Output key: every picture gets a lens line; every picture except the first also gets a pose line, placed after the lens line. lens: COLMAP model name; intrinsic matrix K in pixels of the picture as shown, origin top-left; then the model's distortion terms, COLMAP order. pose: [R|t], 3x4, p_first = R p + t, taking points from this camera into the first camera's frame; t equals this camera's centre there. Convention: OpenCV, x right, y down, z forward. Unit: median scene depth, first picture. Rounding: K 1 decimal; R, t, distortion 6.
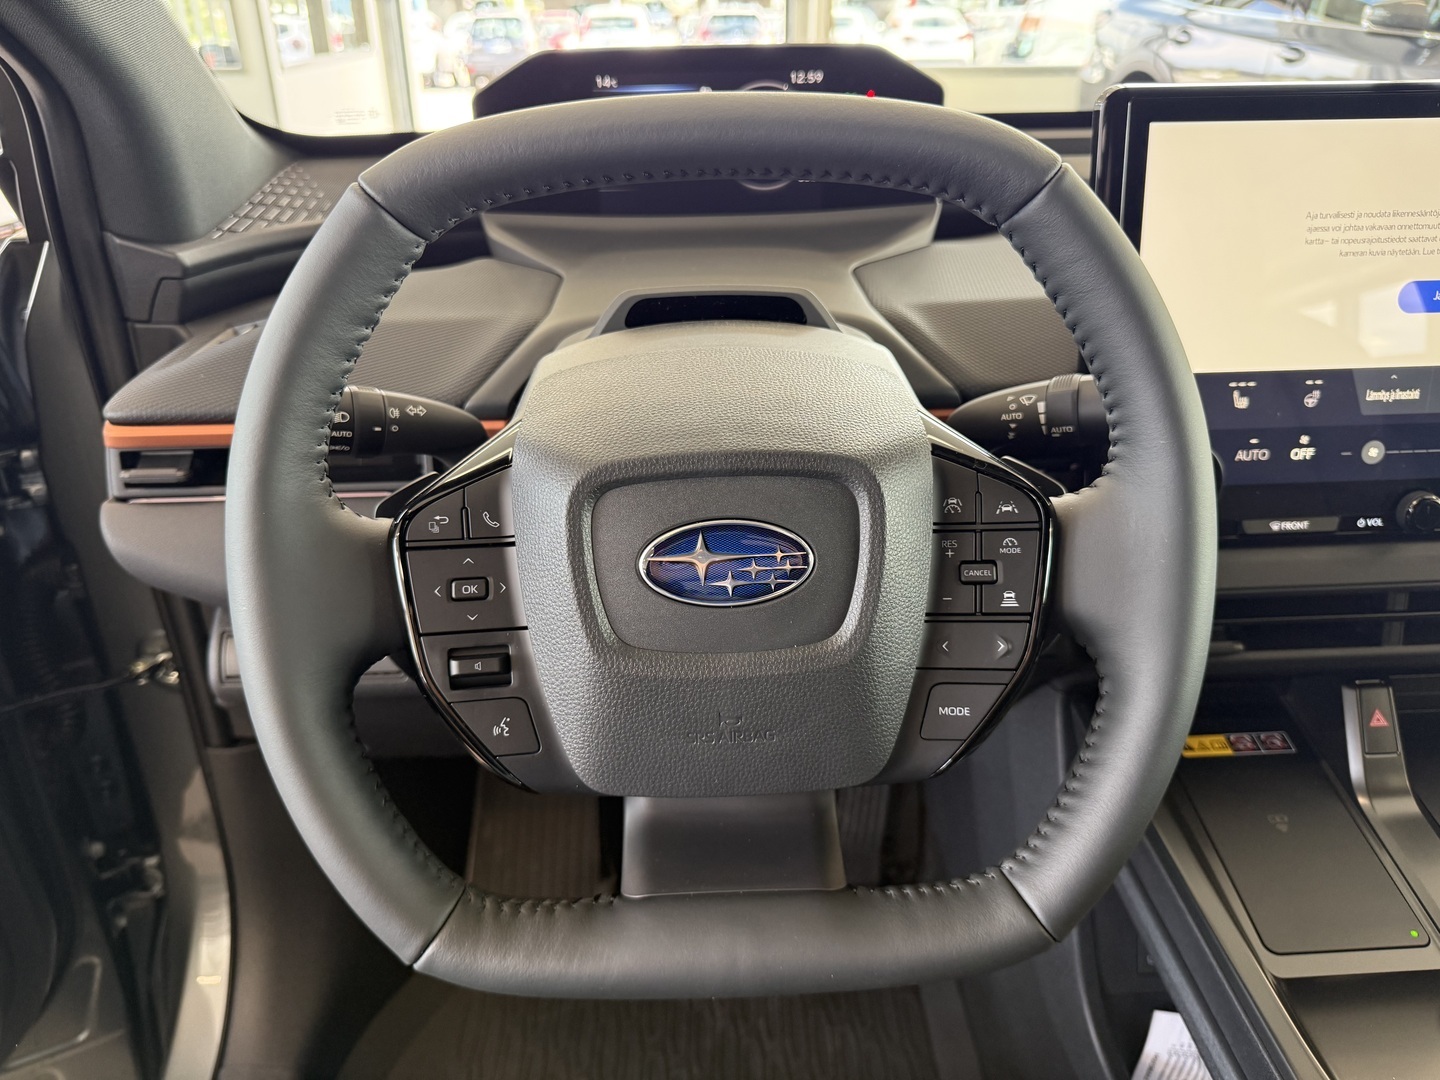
lens RADIAL K [[1012.5, 0, 713.5], [0, 1012.5, 540.5], [0, 0, 1]] dist [-0.006210, -0.018527]
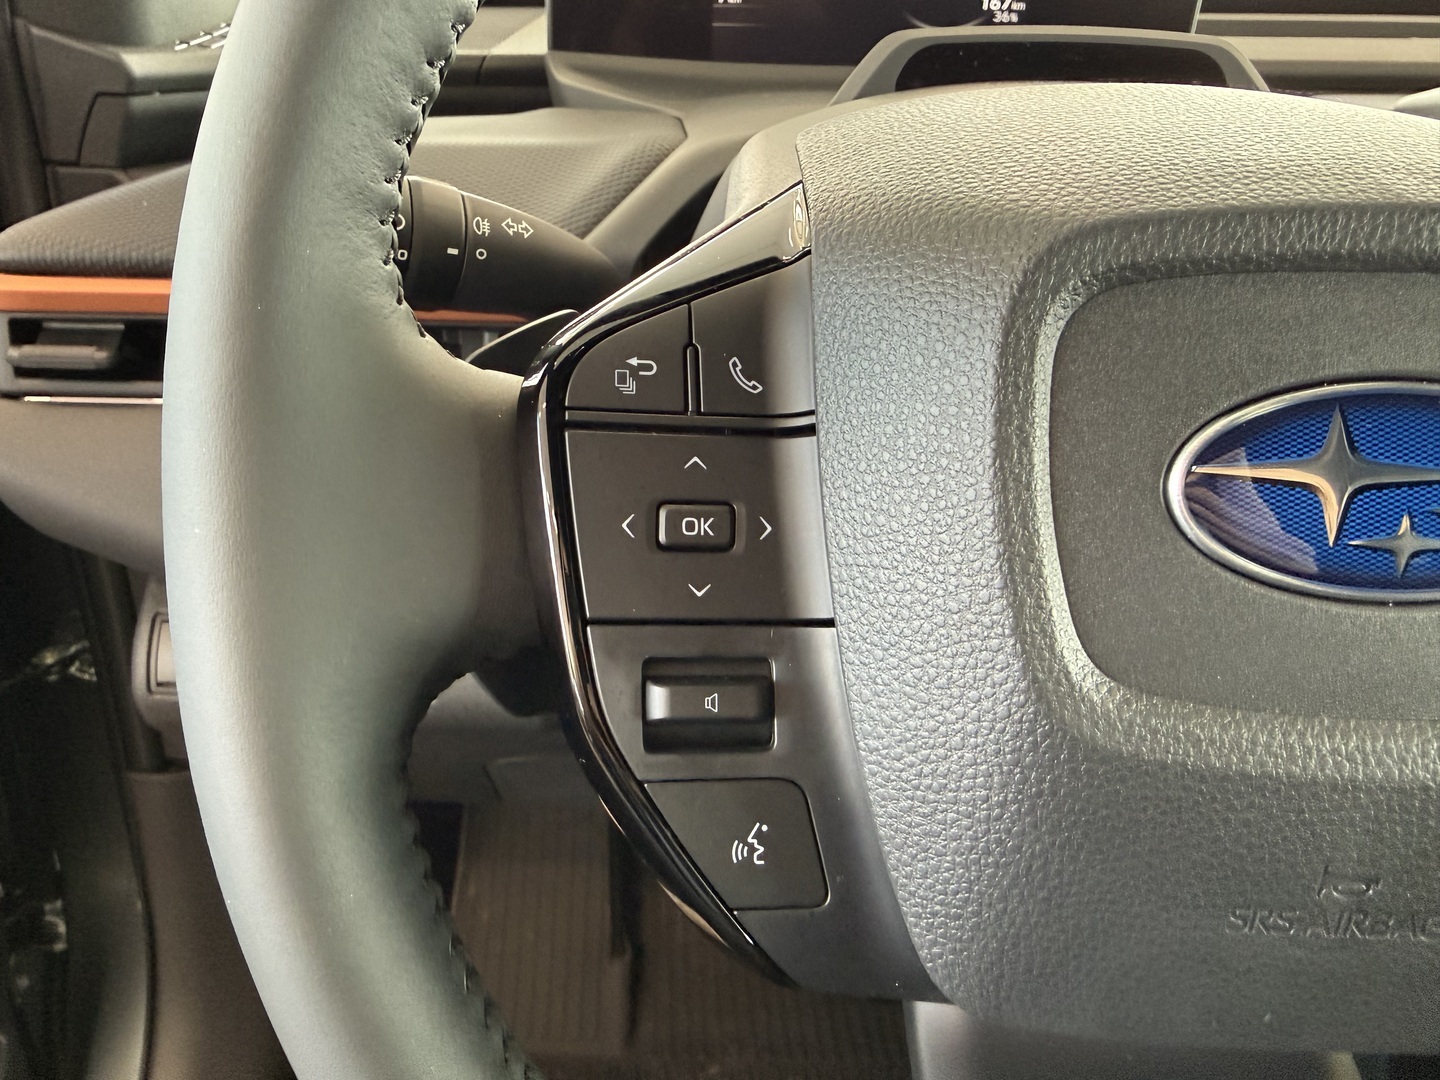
lens RADIAL K [[1007.9, 0, 626.9], [0, 1007.9, 571.5], [0, 0, 1]] dist [0.012164, -0.004148]
pose [[0.997557, 0.062394, -0.031430, -0.255537], [-0.062340, 0.998051, 0.002719, 0.068185], [0.031539, -0.000753, 0.999502, 0.557889]]
